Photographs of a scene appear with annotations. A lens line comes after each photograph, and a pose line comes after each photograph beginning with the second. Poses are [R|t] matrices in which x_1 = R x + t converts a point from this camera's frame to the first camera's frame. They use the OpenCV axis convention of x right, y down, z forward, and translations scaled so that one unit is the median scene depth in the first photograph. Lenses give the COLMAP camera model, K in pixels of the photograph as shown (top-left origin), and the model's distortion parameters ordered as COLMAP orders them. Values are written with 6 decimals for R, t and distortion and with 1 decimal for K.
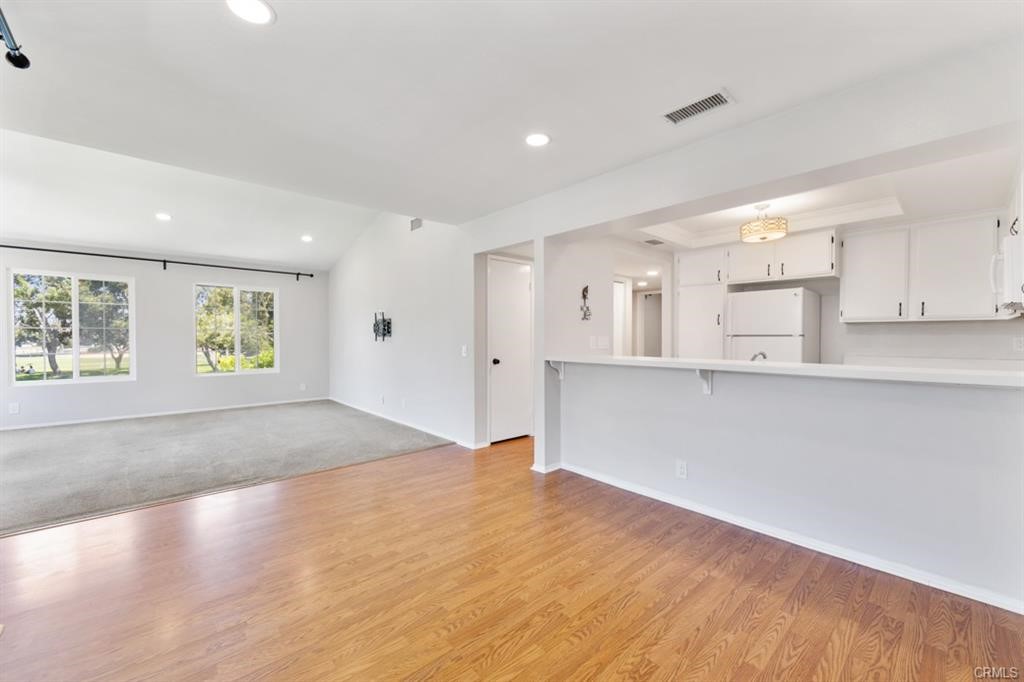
lens RADIAL K [[410.2, 0, 517.0], [0, 410.2, 339.5], [0, 0, 1]] dist [-0.001079, -0.000165]
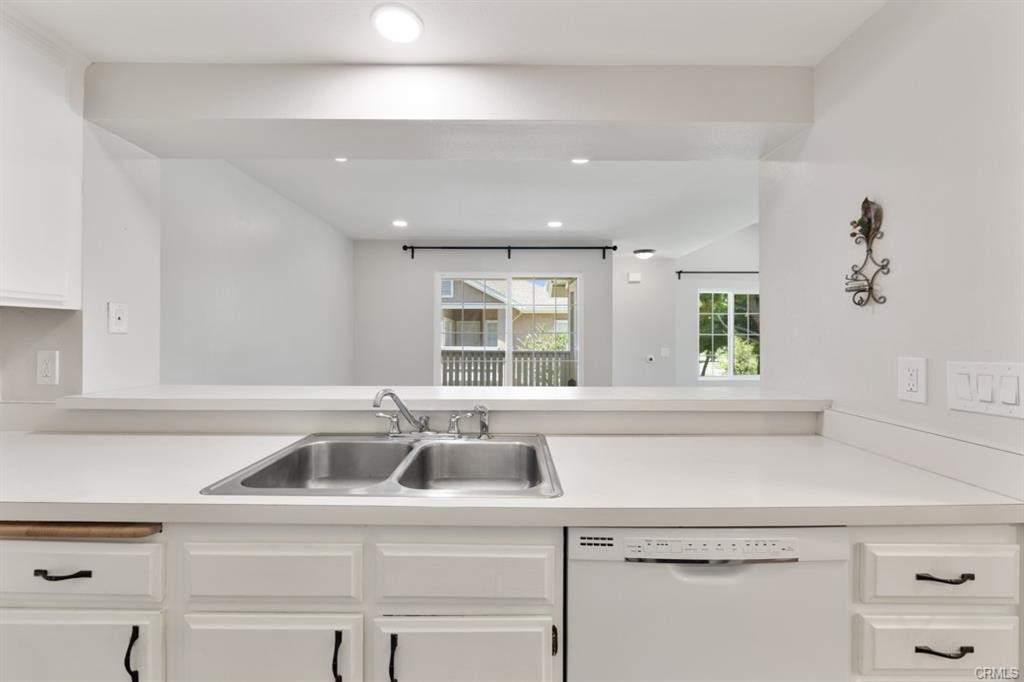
lens RADIAL K [[406.2, 0, 513.0], [0, 406.2, 334.0], [0, 0, 1]] dist [-0.002334, -0.000645]
pose [[-0.666711, -0.002574, -0.745312, 0.686356], [-0.005807, 0.999982, 0.001741, -0.023923], [0.745294, 0.005489, -0.666713, 1.133788]]
